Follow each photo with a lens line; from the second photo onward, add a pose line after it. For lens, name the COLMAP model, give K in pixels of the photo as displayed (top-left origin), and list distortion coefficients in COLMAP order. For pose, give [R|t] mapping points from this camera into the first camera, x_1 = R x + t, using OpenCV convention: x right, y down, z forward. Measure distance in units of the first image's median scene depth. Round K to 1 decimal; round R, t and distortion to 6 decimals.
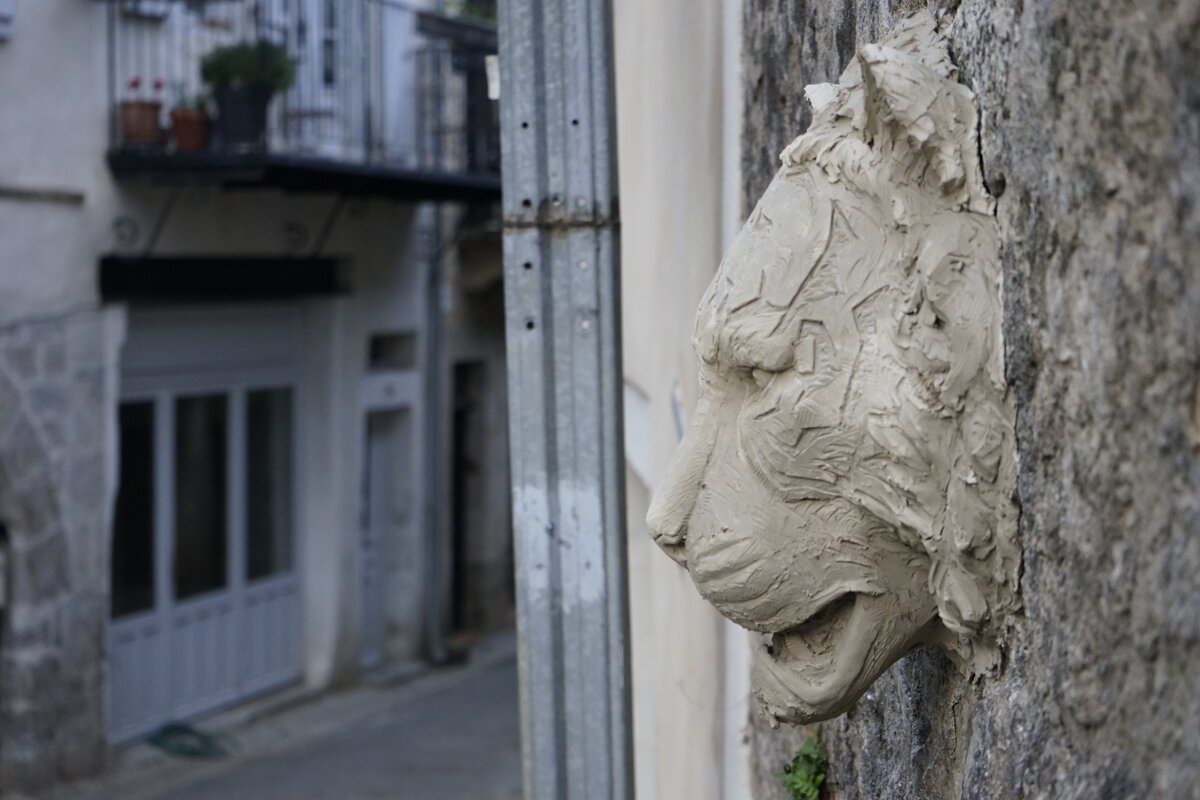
lens RADIAL K [[2457.7, 0, 600.2], [0, 2457.7, 398.3], [0, 0, 1]] dist [-0.089553, 0.671813]
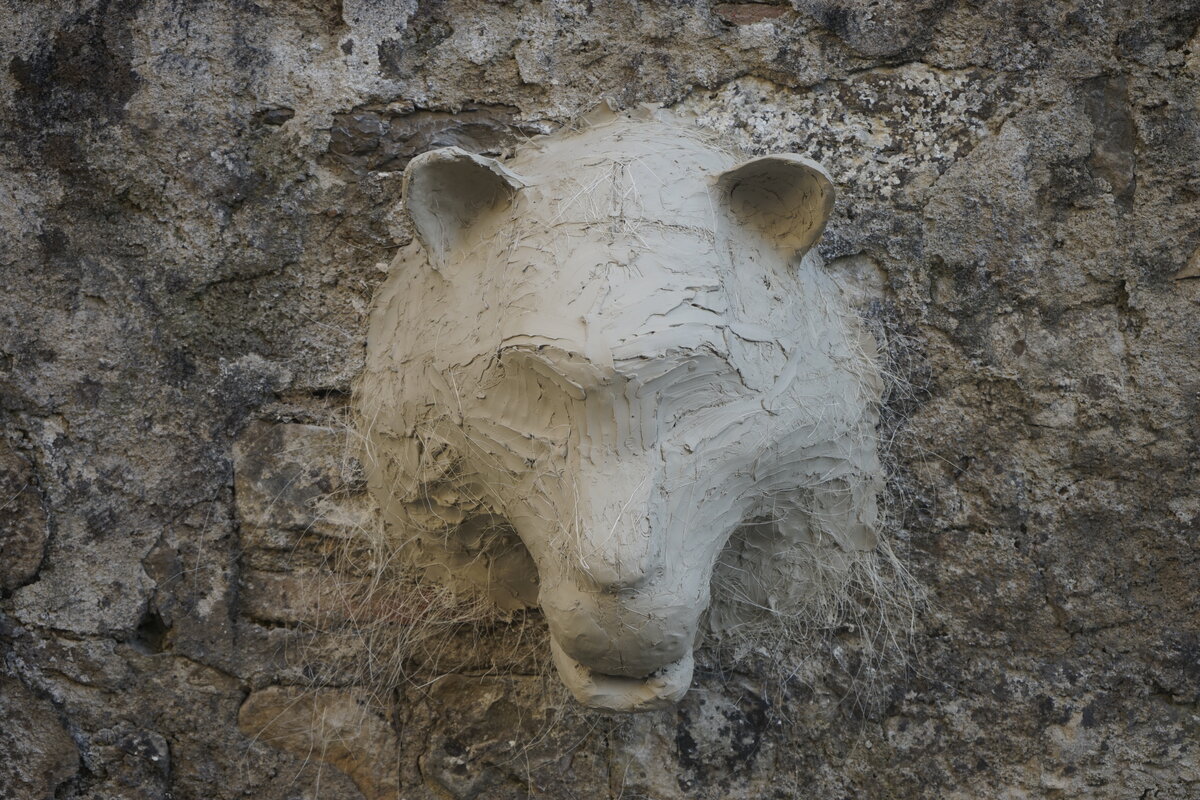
lens RADIAL K [[2414.9, 0, 602.7], [0, 2414.9, 398.5], [0, 0, 1]] dist [-0.093895, 0.556992]
pose [[0.117631, 0.007874, 0.993026, -1.055081], [0.042778, 0.999000, -0.012989, -0.000758], [-0.992136, 0.044007, 0.117176, 0.912640]]
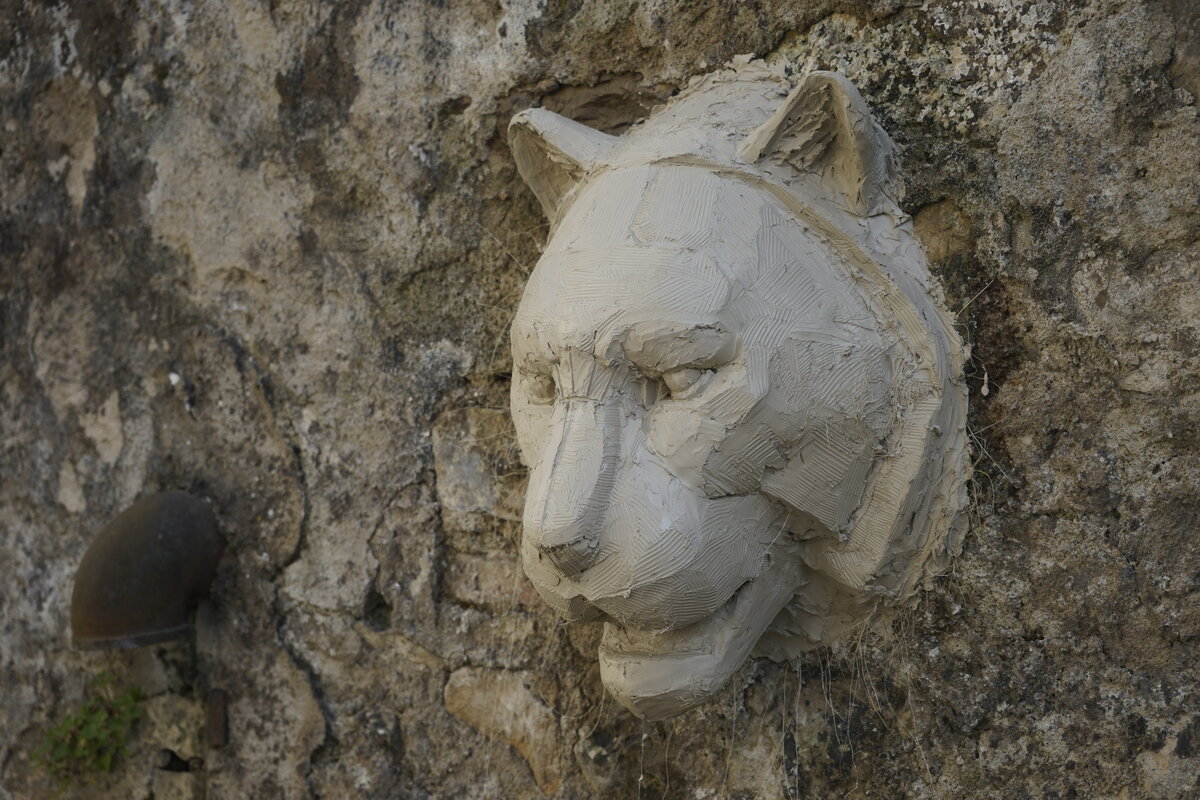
lens RADIAL K [[2459.9, 0, 604.9], [0, 2459.9, 398.2], [0, 0, 1]] dist [-0.092639, 0.717082]
pose [[0.685008, 0.013522, 0.728410, -0.731138], [0.039045, 0.997709, -0.055240, 0.057130], [-0.727488, 0.066281, 0.682911, 0.301436]]
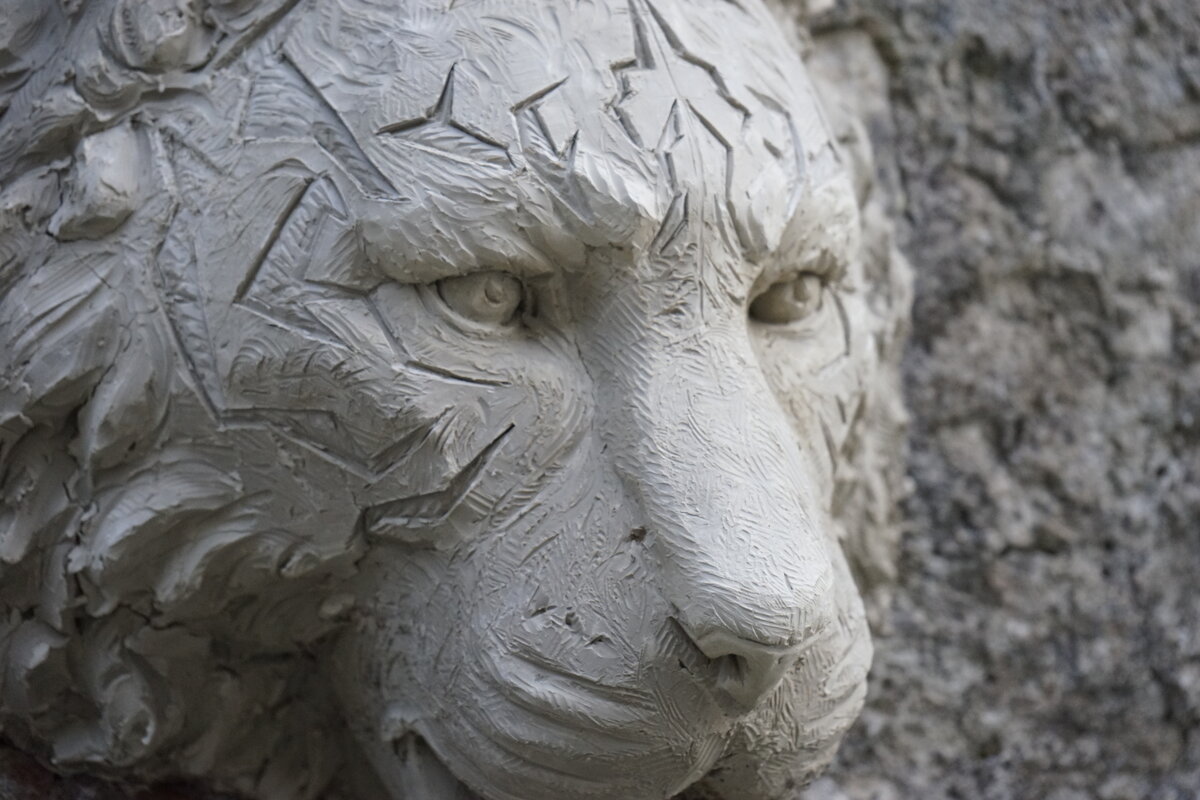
lens RADIAL K [[2503.1, 0, 597.8], [0, 2503.1, 399.5], [0, 0, 1]] dist [-0.065528, 0.301021]
pose [[-0.473072, 0.057782, 0.879127, -0.373128], [0.083176, 0.996319, -0.020726, 0.020566], [-0.877089, 0.063317, -0.476137, 1.290874]]
